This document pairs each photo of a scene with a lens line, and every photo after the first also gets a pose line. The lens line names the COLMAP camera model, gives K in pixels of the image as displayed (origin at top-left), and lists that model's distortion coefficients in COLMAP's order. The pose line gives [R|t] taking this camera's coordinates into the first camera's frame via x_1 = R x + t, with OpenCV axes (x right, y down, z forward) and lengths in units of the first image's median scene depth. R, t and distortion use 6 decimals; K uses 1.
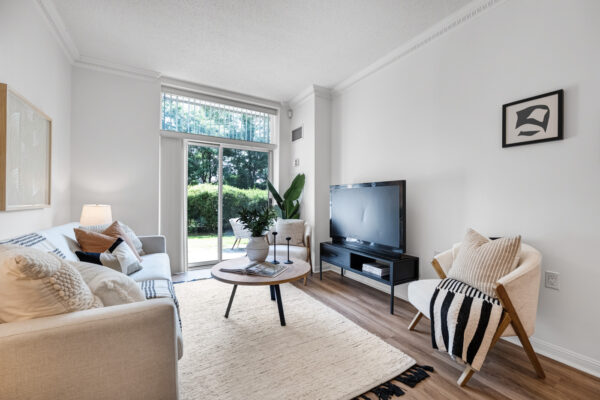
lens RADIAL K [[248.2, 0, 299.0], [0, 248.2, 201.2], [0, 0, 1]] dist [-0.006662, -0.000124]
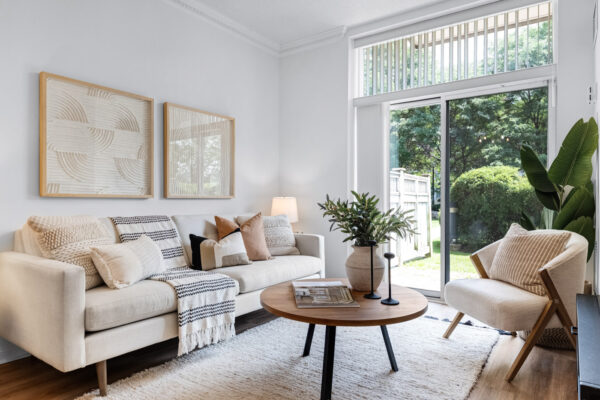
lens RADIAL K [[386.0, 0, 296.3], [0, 386.0, 199.2], [0, 0, 1]] dist [0.003811, 0.000097]
pose [[0.411100, -0.006513, -0.911567, 0.544208], [-0.002033, 0.999965, -0.008061, 0.034488], [0.911588, 0.005167, 0.411072, 0.432729]]
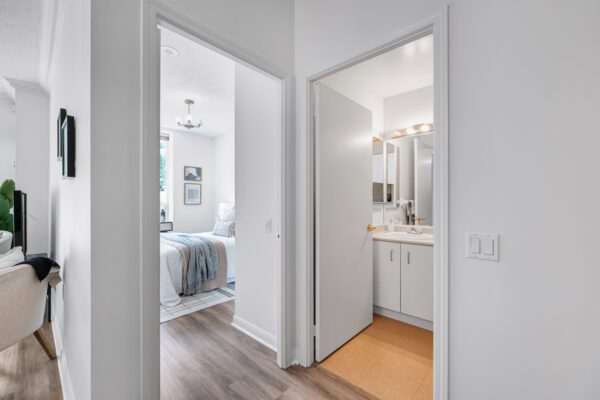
lens RADIAL K [[259.4, 0, 300.2], [0, 259.4, 198.1], [0, 0, 1]] dist [-0.001068, -0.000035]
pose [[0.962262, -0.004385, 0.272089, 1.032966], [0.007297, 0.999926, -0.009692, -0.031560], [-0.272027, 0.011312, 0.962223, -0.205628]]
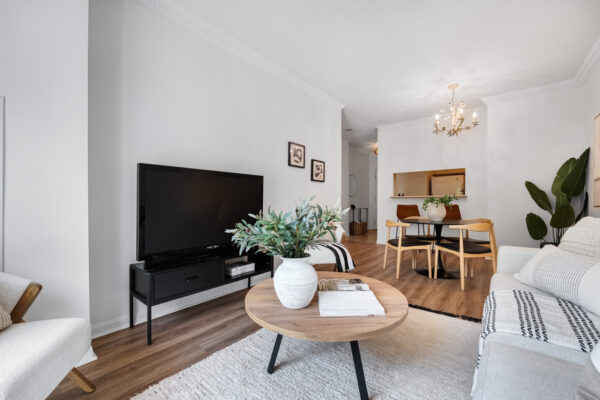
lens RADIAL K [[245.8, 0, 298.9], [0, 245.8, 203.1], [0, 0, 1]] dist [-0.011842, -0.000114]
pose [[-0.350355, -0.007616, 0.936586, -0.587404], [0.002827, 0.999954, 0.009188, 0.024979], [-0.936613, 0.005867, -0.350317, 1.066145]]
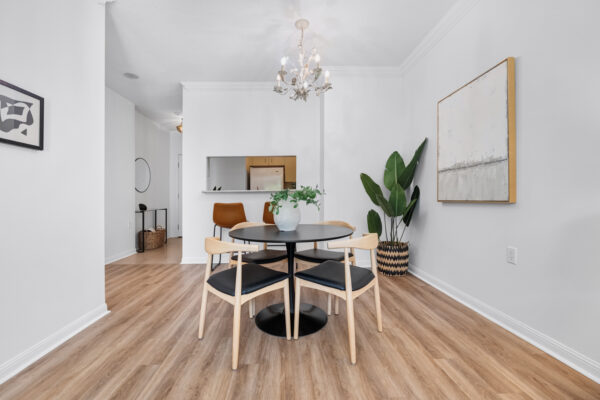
lens RADIAL K [[255.3, 0, 290.1], [0, 255.3, 195.7], [0, 0, 1]] dist [-0.002521, 0.000011]
pose [[-0.879045, 0.010543, 0.476623, -0.050672], [0.010744, 0.999940, -0.002304, 0.027008], [-0.476618, 0.003095, -0.879105, 0.657965]]
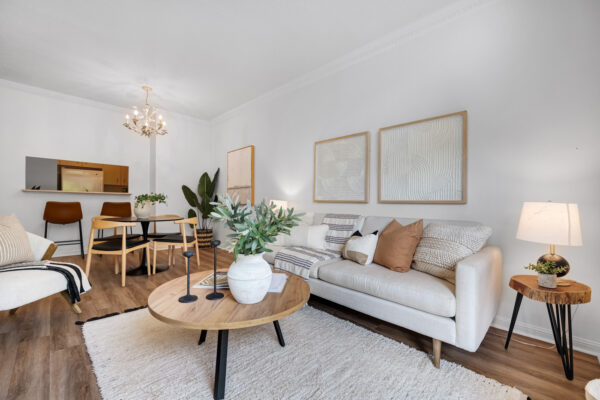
lens RADIAL K [[249.6, 0, 294.9], [0, 249.6, 207.4], [0, 0, 1]] dist [0.001063, 0.000170]
pose [[-0.969243, -0.017313, -0.245498, -0.113220], [-0.022561, 0.999573, 0.018583, 0.031353], [0.245071, 0.023550, -0.969219, 1.396343]]
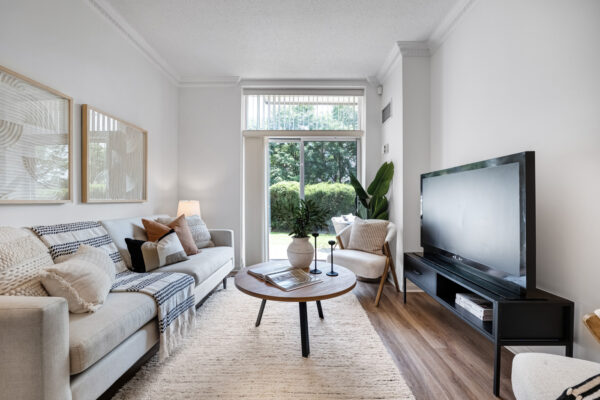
lens RADIAL K [[248.2, 0, 299.0], [0, 248.2, 201.2], [0, 0, 1]] dist [-0.006662, -0.000124]
pose [[0.858775, -0.000558, -0.512353, 0.234494], [0.000657, 1.000000, 0.000013, 0.018223], [0.512353, -0.000348, 0.858775, 0.253539]]
